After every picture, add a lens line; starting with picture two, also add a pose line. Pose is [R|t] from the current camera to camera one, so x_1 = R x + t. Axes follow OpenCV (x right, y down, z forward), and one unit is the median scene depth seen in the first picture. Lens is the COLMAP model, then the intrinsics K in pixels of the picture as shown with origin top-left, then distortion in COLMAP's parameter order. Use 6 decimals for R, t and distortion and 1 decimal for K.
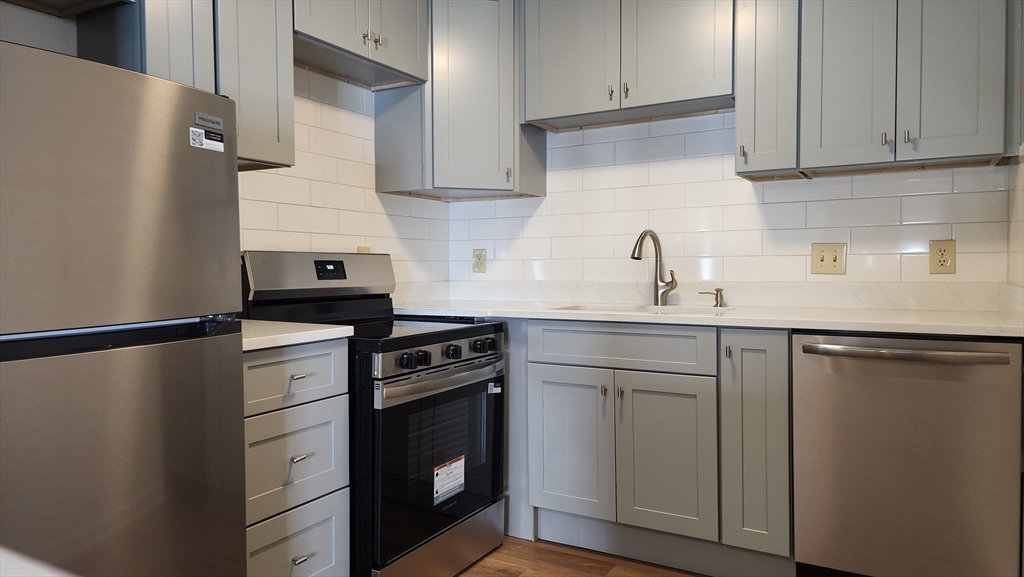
lens RADIAL K [[679.6, 0, 512.0], [0, 679.6, 288.5], [0, 0, 1]] dist [0.104127, -0.107494]
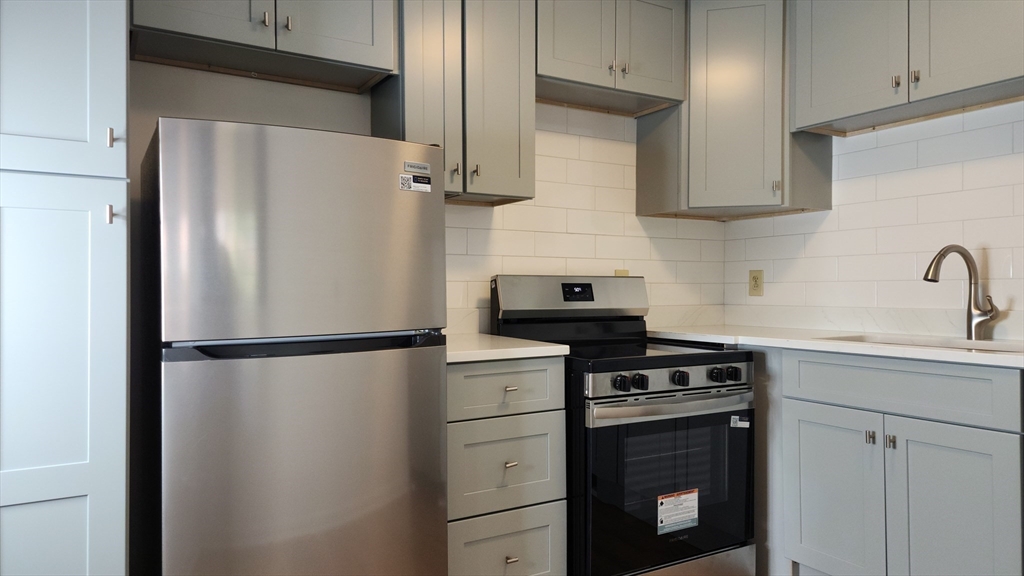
lens RADIAL K [[679.6, 0, 512.0], [0, 679.6, 288.0], [0, 0, 1]] dist [0.104127, -0.107494]
pose [[0.872171, 0.003481, -0.489190, 0.162397], [-0.019589, 0.999421, -0.027813, -0.002150], [0.488810, 0.033840, 0.871734, 0.032148]]
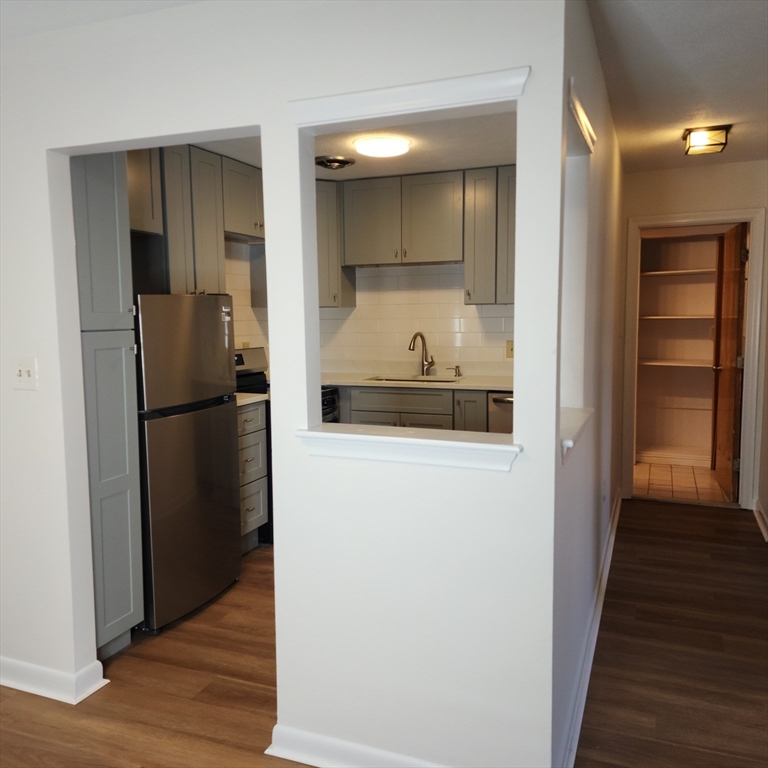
lens RADIAL K [[676.9, 0, 384.0], [0, 676.9, 384.0], [0, 0, 1]] dist [0.103626, -0.104860]
pose [[0.989934, -0.019356, 0.140202, -0.141189], [0.009567, 0.997490, 0.070161, -0.084371], [-0.141208, -0.068113, 0.987634, -0.755258]]
